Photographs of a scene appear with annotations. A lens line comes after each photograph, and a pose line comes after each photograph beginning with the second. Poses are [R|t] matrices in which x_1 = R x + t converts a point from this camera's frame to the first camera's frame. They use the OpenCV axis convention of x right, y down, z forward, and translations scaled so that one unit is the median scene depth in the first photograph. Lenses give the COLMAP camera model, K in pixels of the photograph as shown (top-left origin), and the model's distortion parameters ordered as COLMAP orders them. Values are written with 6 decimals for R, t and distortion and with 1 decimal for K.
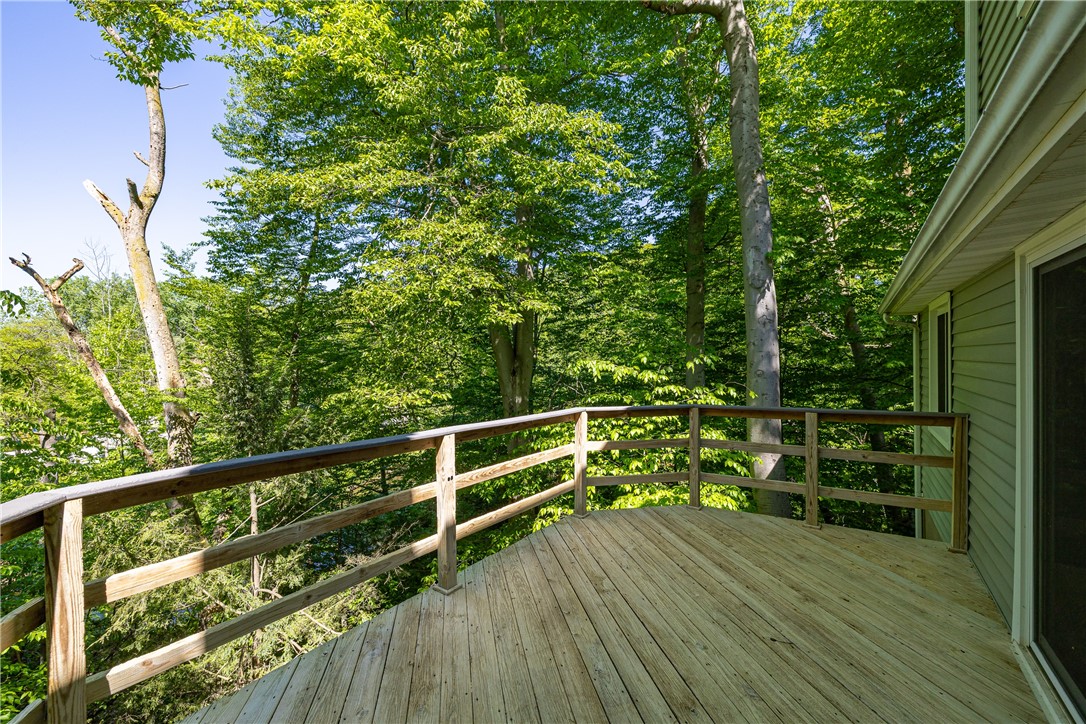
lens RADIAL K [[474.0, 0, 538.8], [0, 474.0, 354.6], [0, 0, 1]] dist [0.000519, 0.000016]
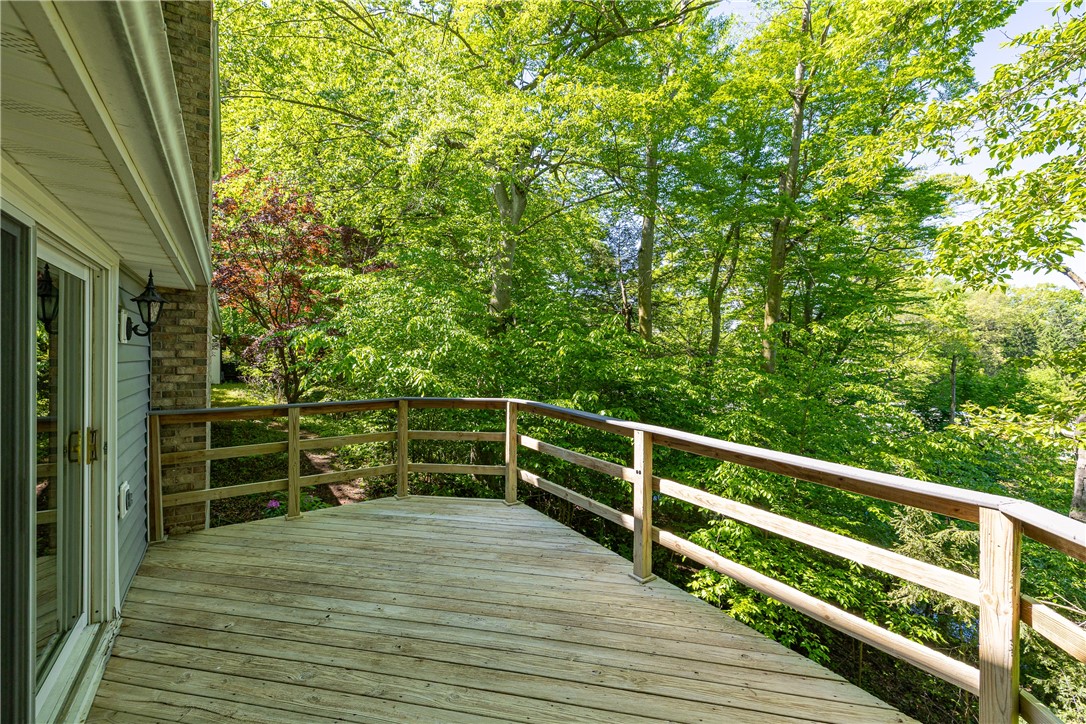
lens RADIAL K [[474.0, 0, 538.8], [0, 474.0, 354.6], [0, 0, 1]] dist [0.000519, 0.000016]
pose [[-0.402055, 0.006483, -0.915593, 0.869571], [-0.007352, 0.999920, 0.010308, -0.010420], [0.915586, 0.010876, -0.401975, 1.216009]]
